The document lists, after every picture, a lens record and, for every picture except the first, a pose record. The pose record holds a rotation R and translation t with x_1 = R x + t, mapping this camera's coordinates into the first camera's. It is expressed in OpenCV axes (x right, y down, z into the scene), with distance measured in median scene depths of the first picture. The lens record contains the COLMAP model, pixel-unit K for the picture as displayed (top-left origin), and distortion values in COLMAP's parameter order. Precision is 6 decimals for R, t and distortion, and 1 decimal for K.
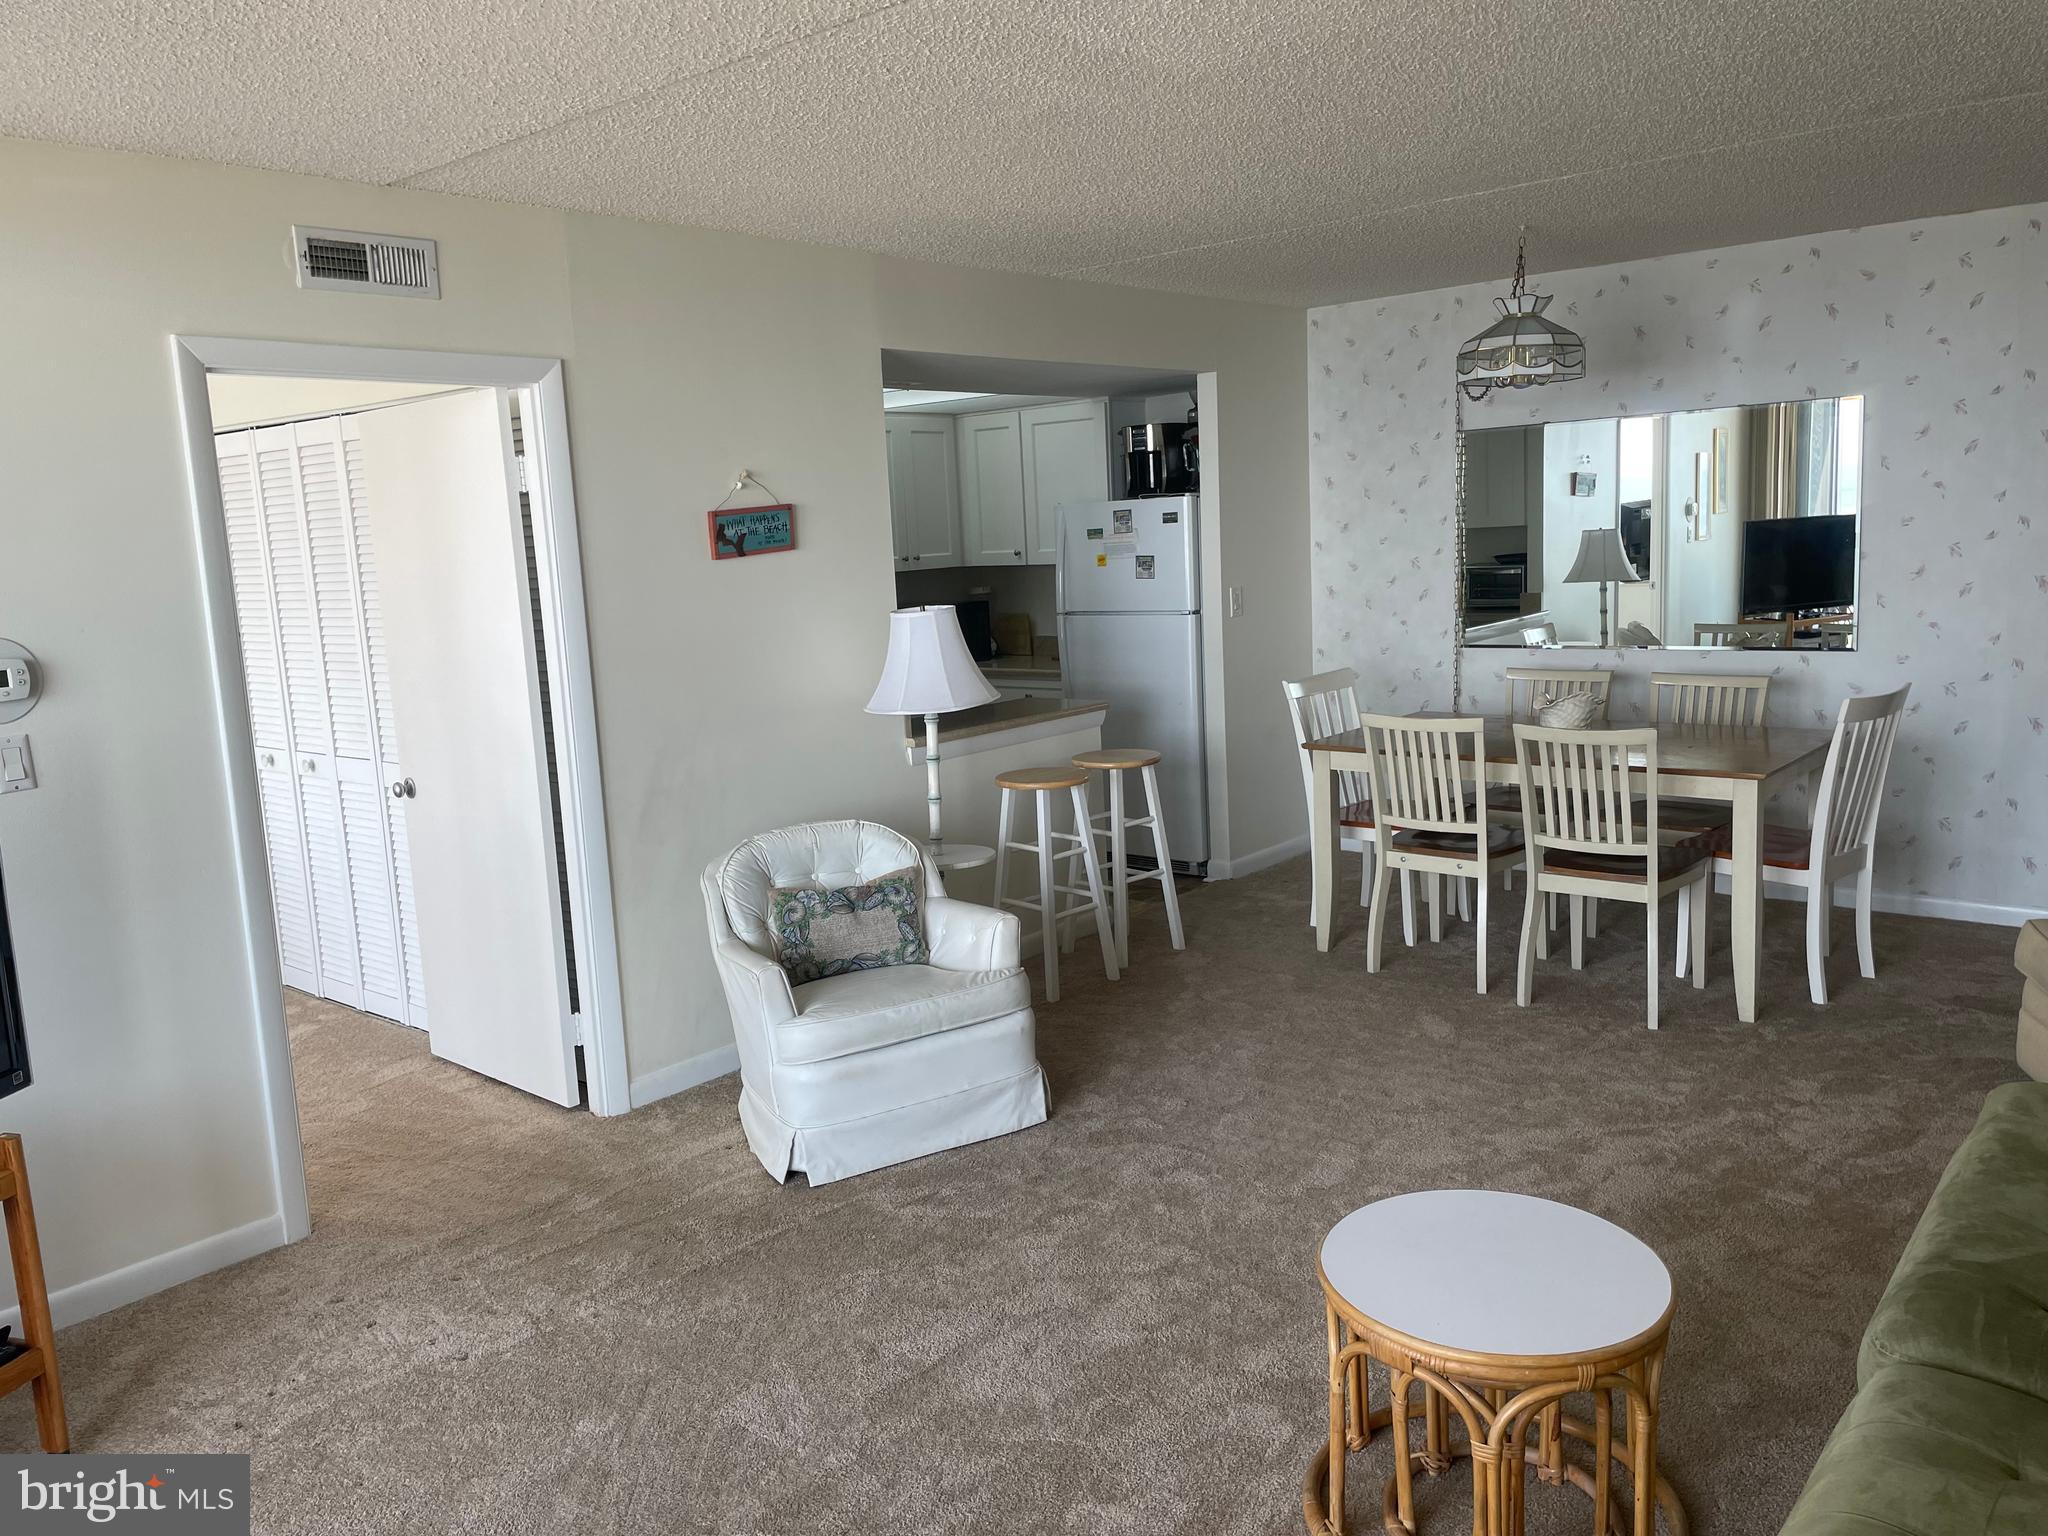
lens RADIAL K [[1549.6, 0, 1034.7], [0, 1549.6, 770.8], [0, 0, 1]] dist [0.081419, -0.107311]
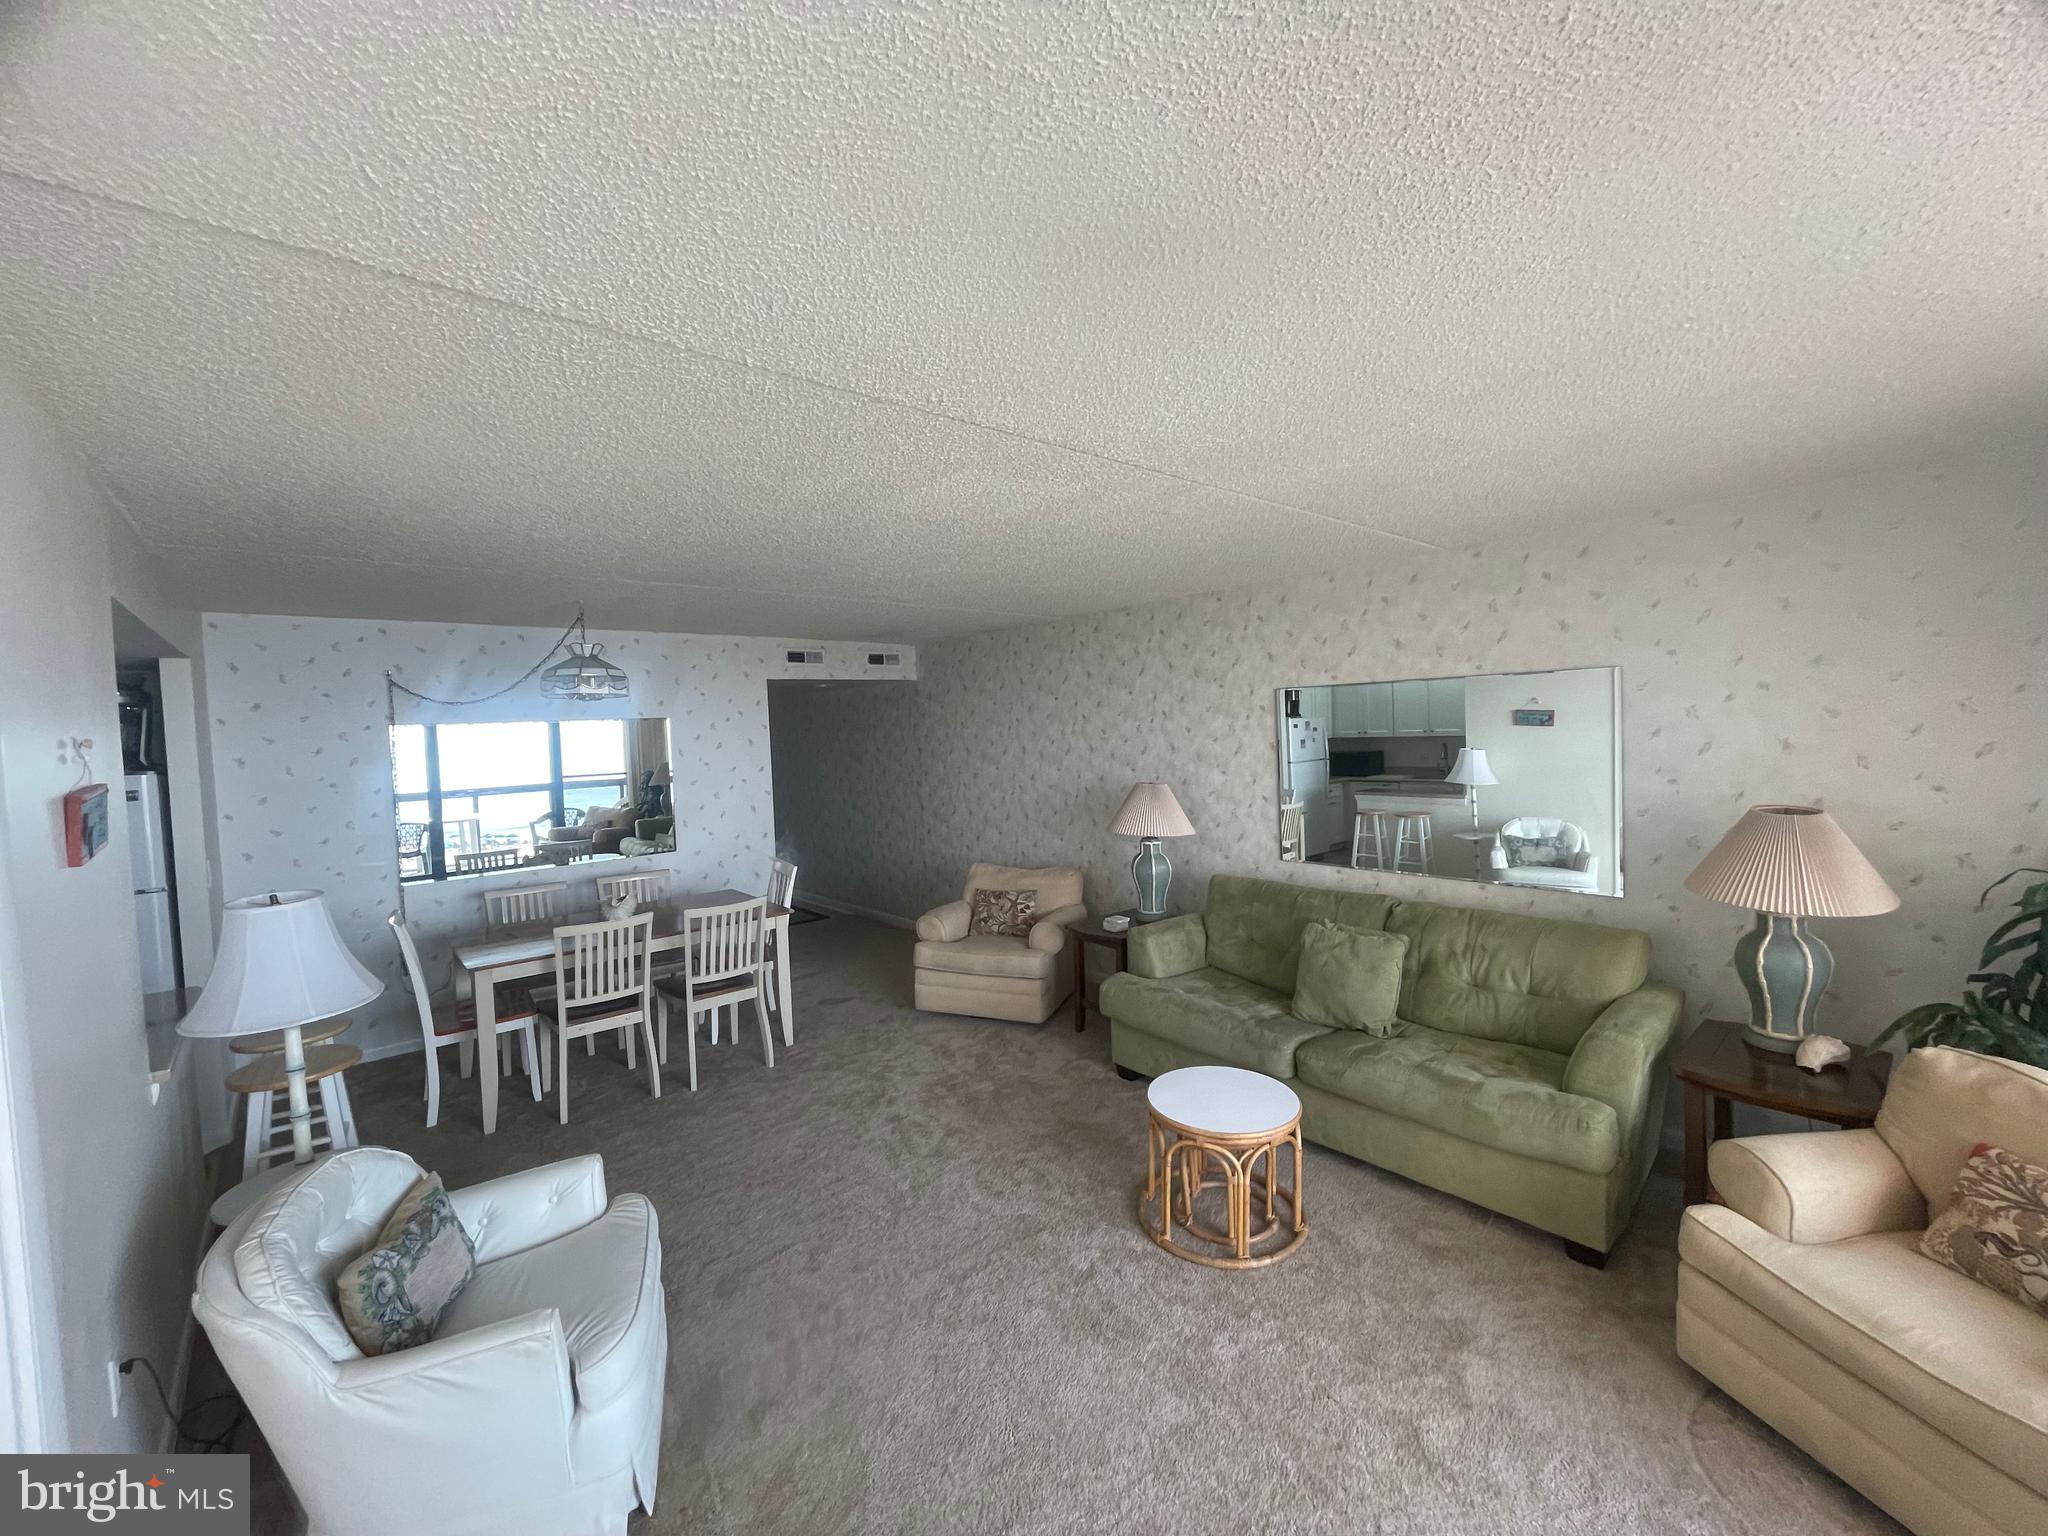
lens RADIAL K [[832.9, 0, 1025.3], [0, 832.9, 760.7], [0, 0, 1]] dist [-0.005806, -0.000278]
pose [[0.142398, 0.004648, 0.989799, -0.528707], [0.186446, 0.981962, -0.031434, -0.097381], [-0.972091, 0.189020, 0.138963, 0.576072]]
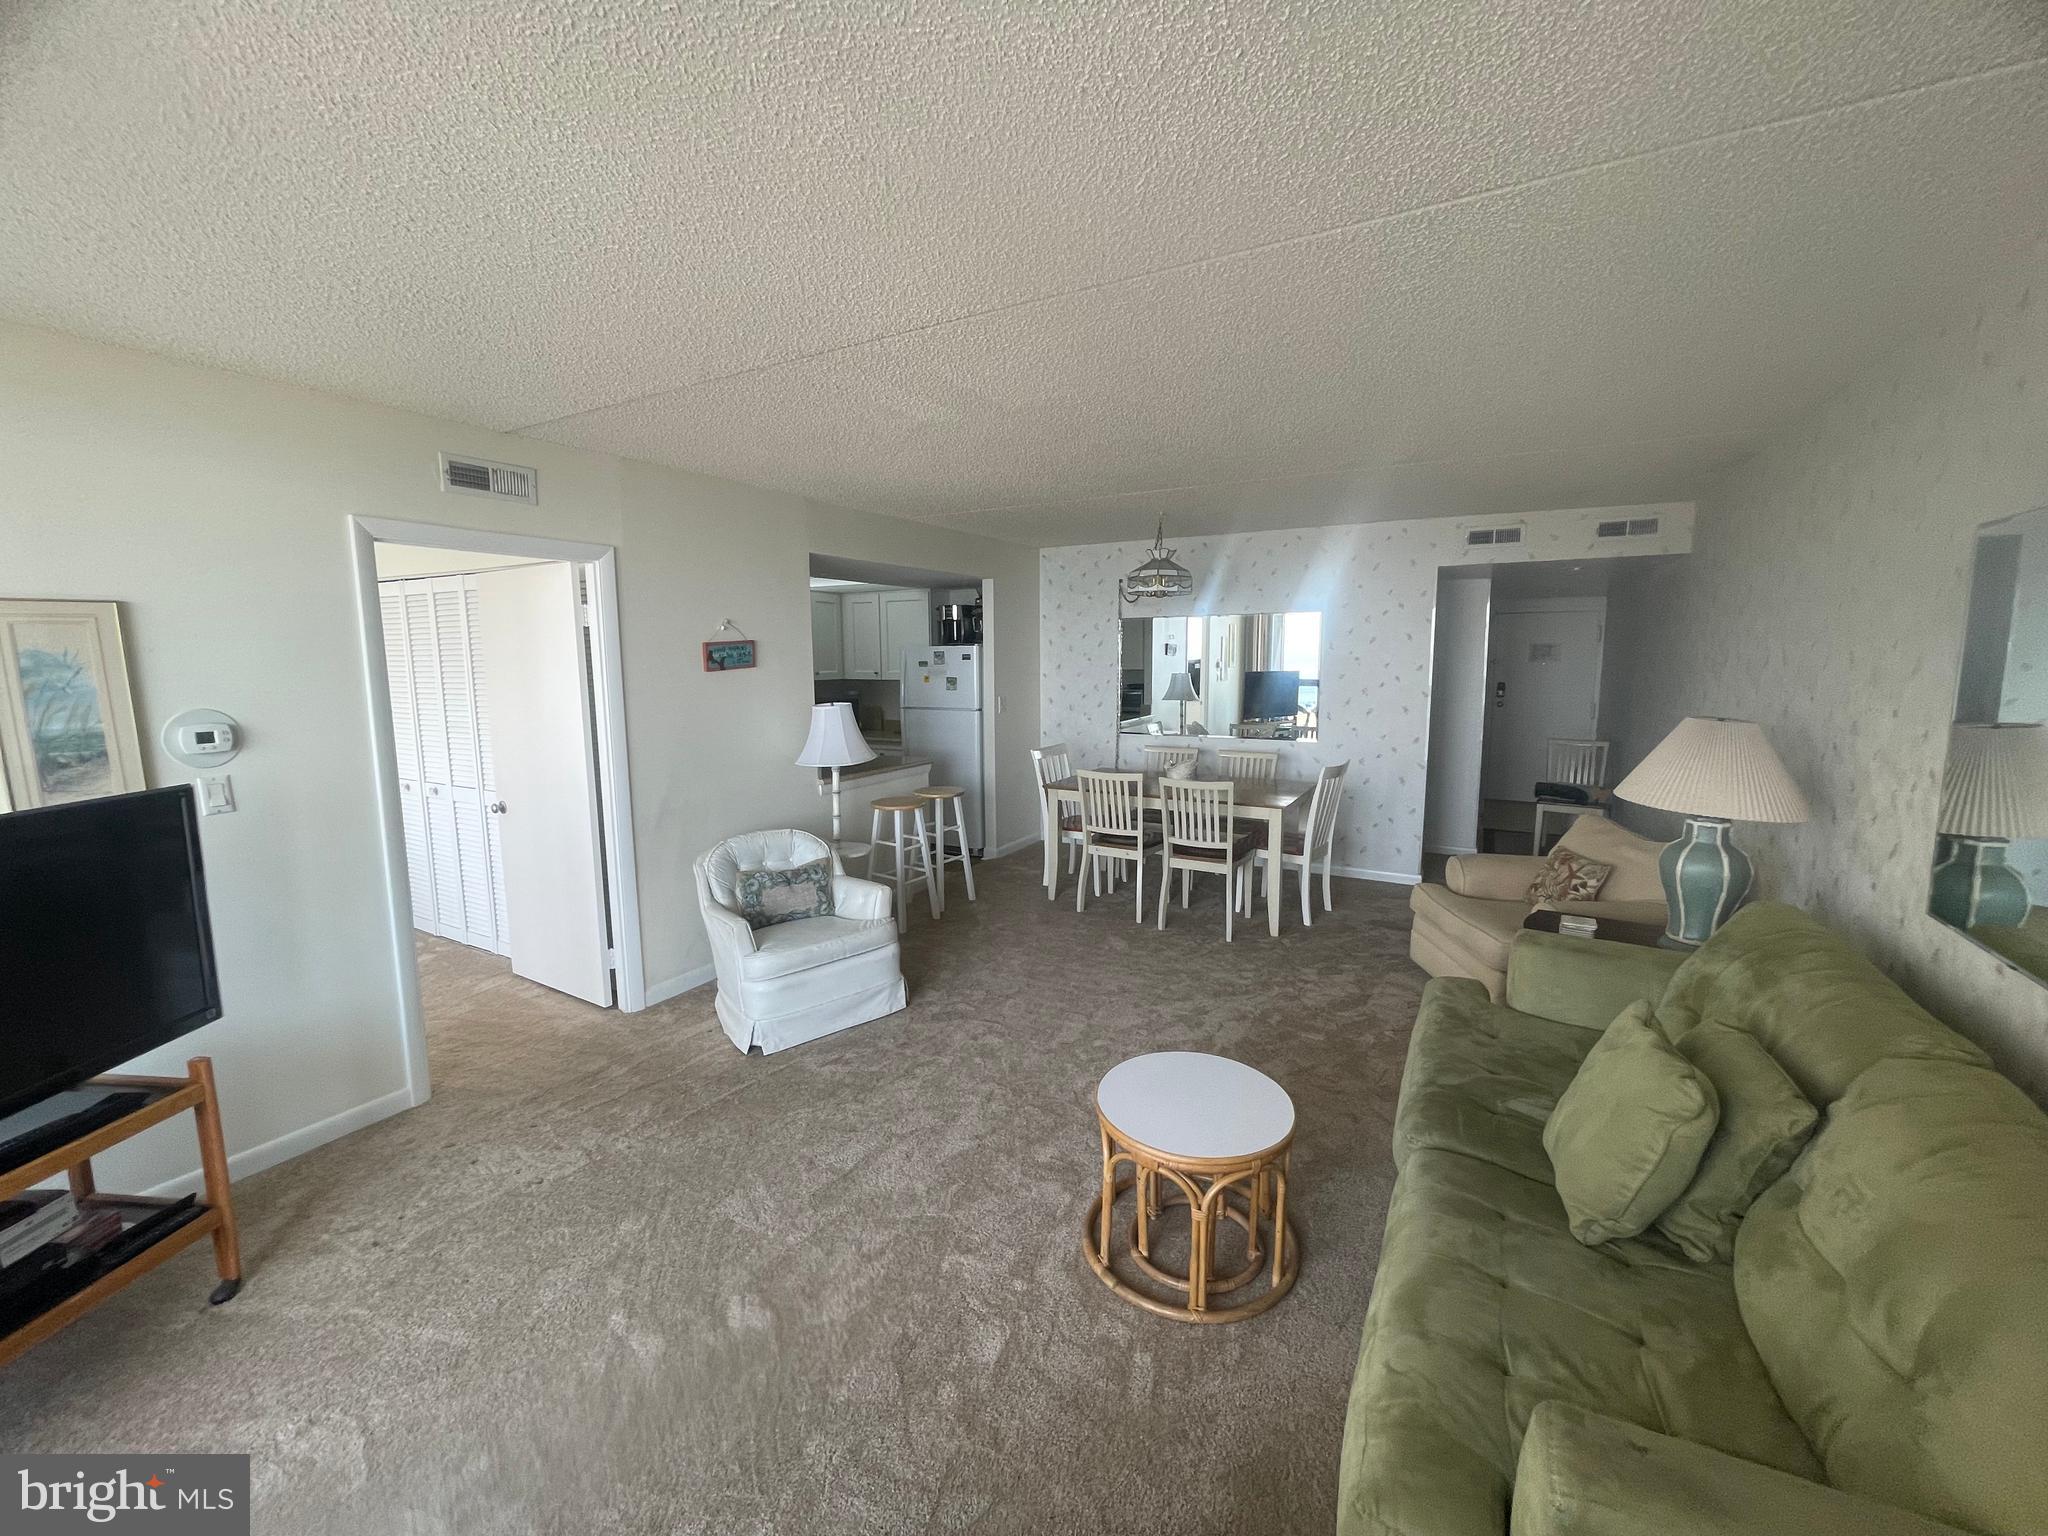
lens RADIAL K [[833.0, 0, 1025.8], [0, 833.0, 767.0], [0, 0, 1]] dist [-0.008116, 0.000581]
pose [[0.981493, 0.017051, 0.190737, -0.040403], [-0.011561, 0.999487, -0.029858, -0.012263], [-0.191149, 0.027100, 0.981187, 0.070186]]
